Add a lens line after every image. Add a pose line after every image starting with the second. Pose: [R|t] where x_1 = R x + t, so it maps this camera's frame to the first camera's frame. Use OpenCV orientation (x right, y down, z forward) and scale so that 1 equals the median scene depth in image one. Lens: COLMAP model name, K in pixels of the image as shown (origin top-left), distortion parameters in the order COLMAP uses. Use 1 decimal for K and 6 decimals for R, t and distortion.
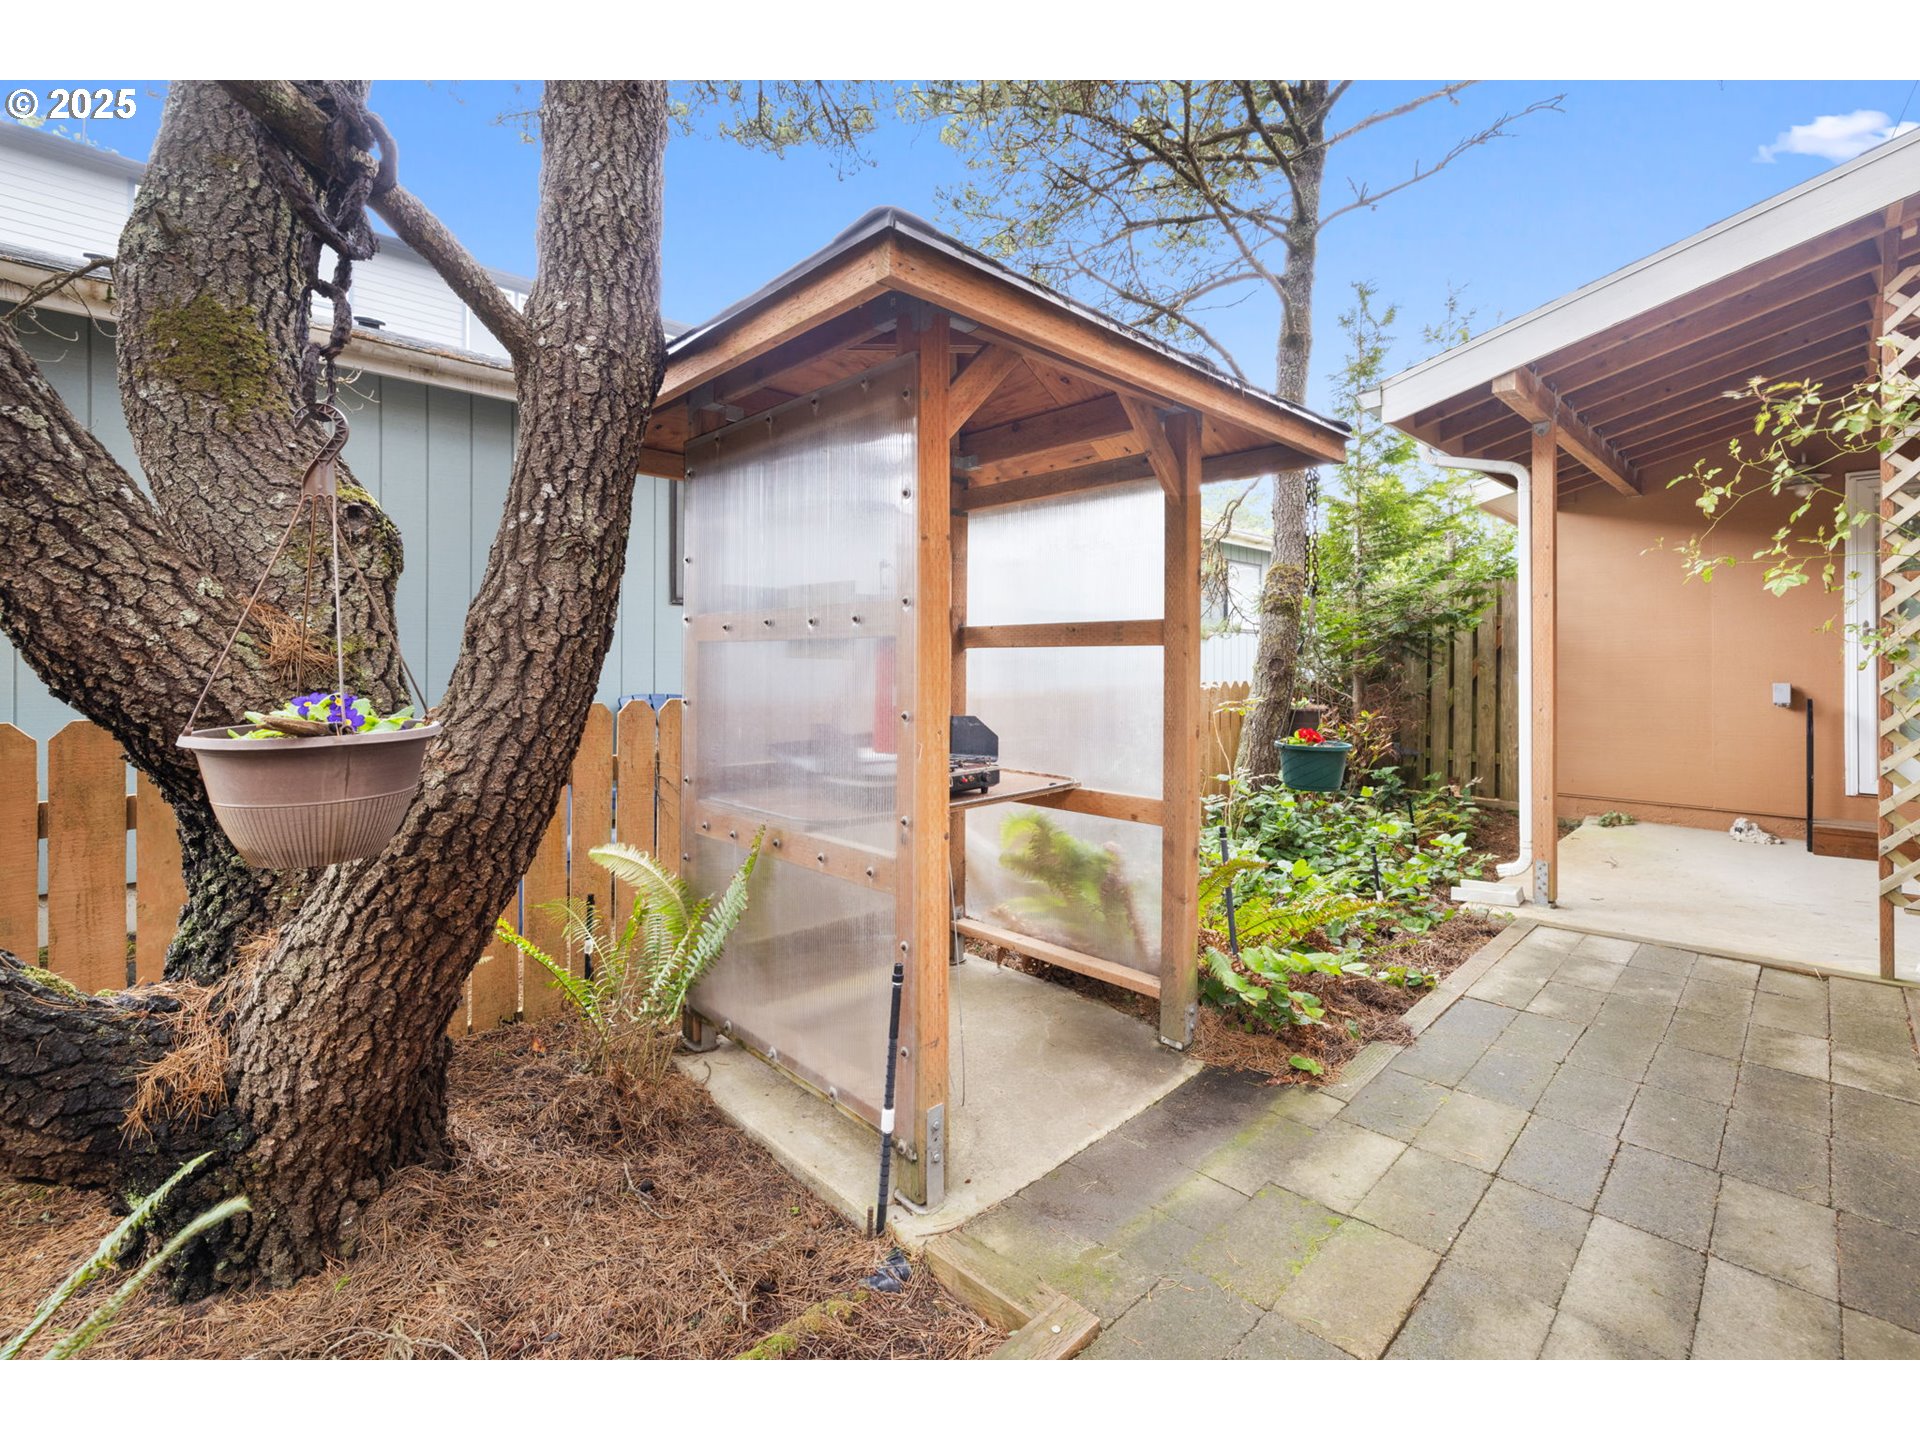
lens RADIAL K [[816.5, 0, 971.5], [0, 816.5, 668.2], [0, 0, 1]] dist [-0.001386, -0.000081]
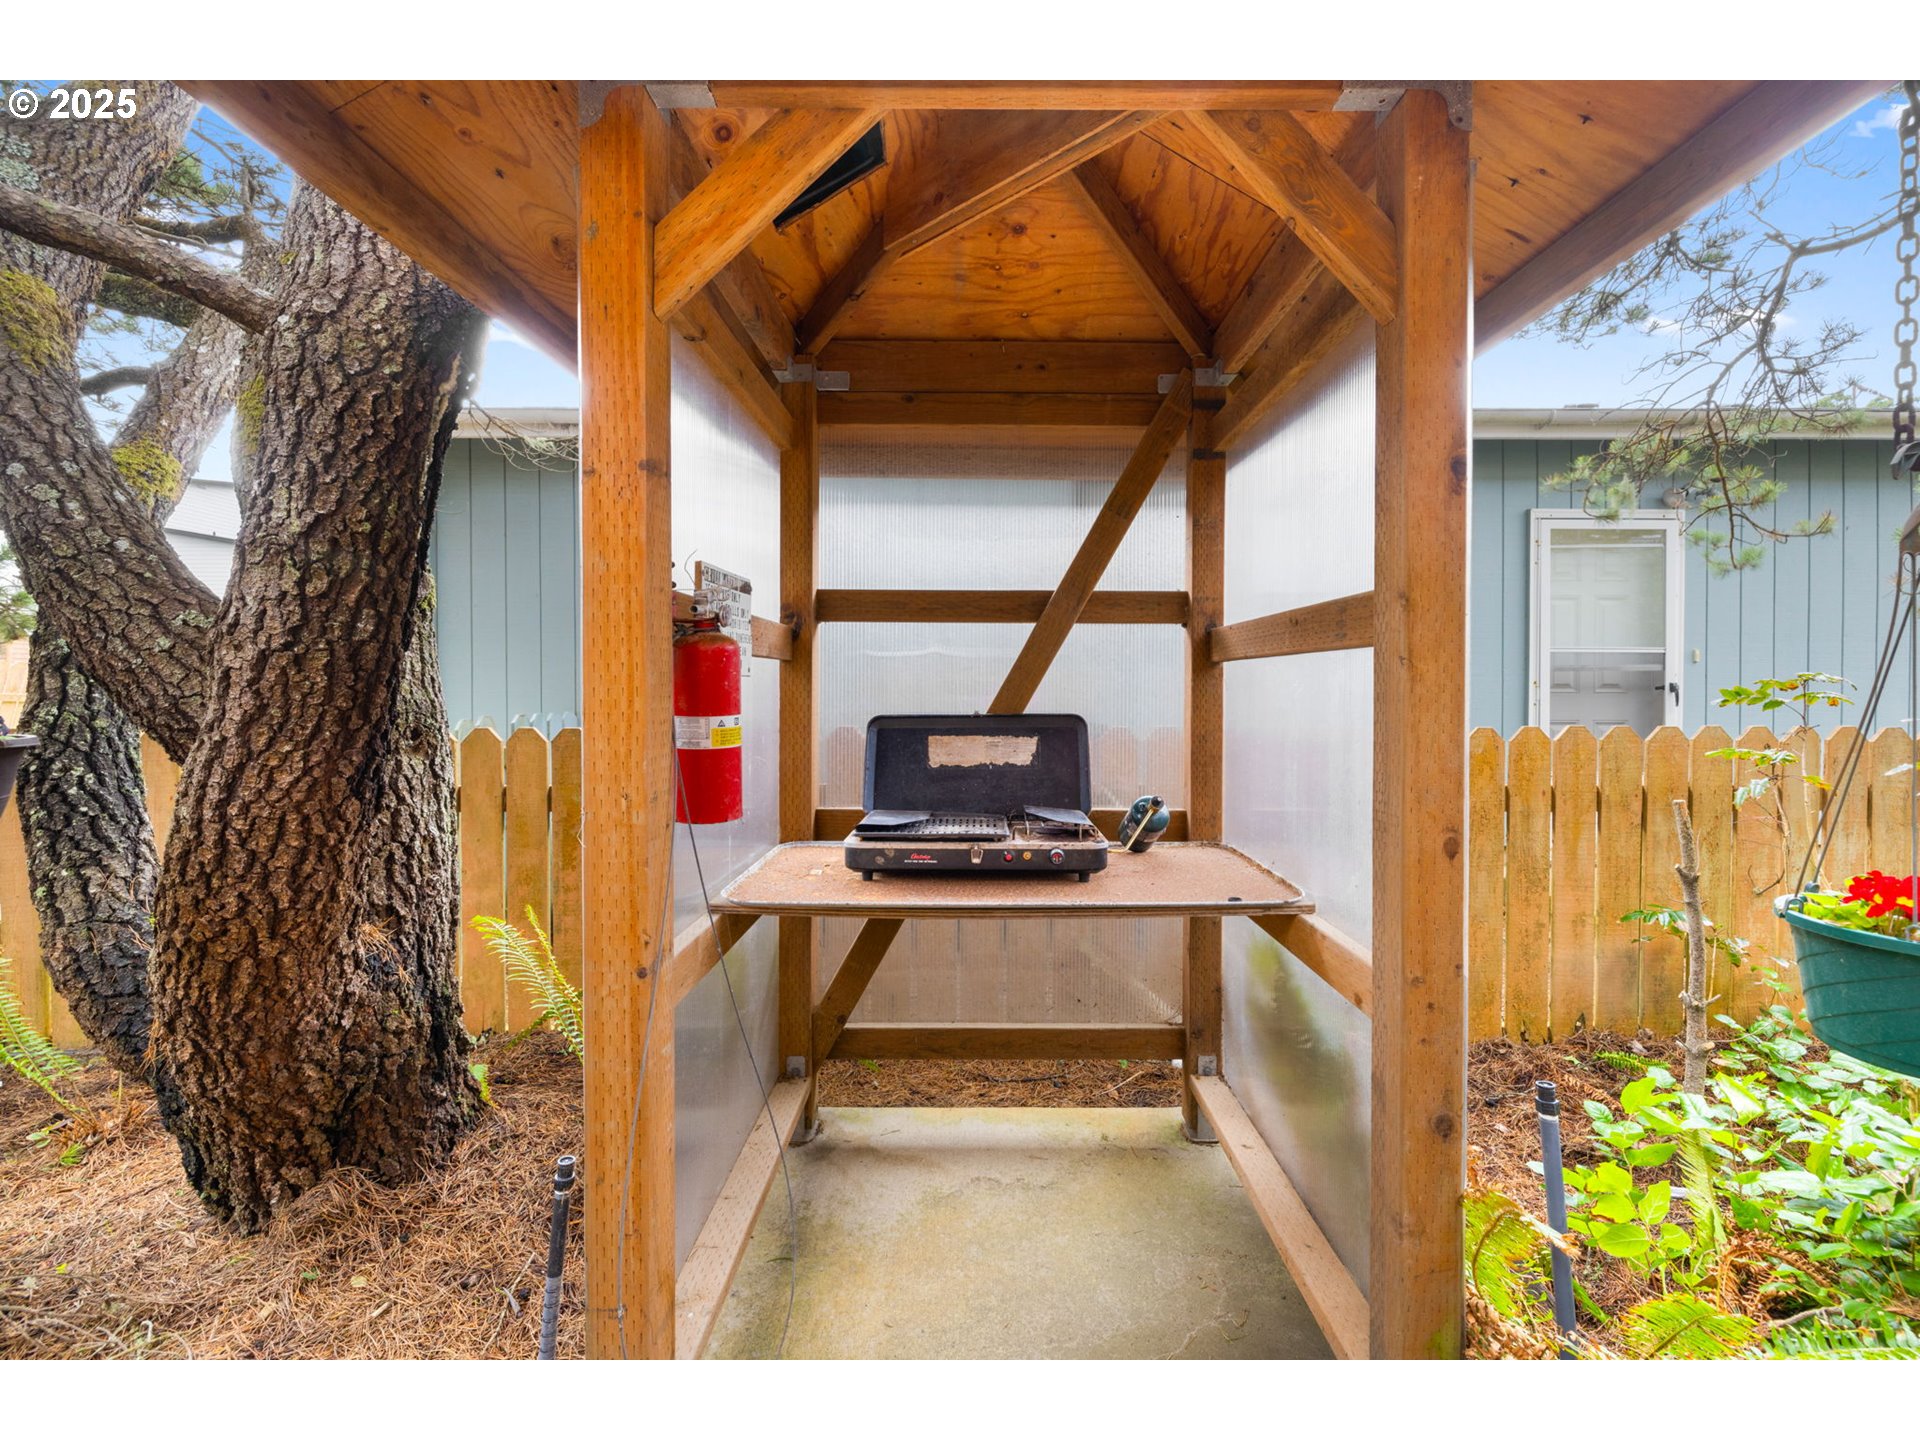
lens RADIAL K [[816.5, 0, 964.0], [0, 816.5, 699.4], [0, 0, 1]] dist [-0.001386, -0.000081]
pose [[0.722602, 0.009168, -0.691204, 0.691388], [-0.005951, 0.999957, 0.007042, 0.002907], [0.691239, -0.000975, 0.722625, 0.932783]]
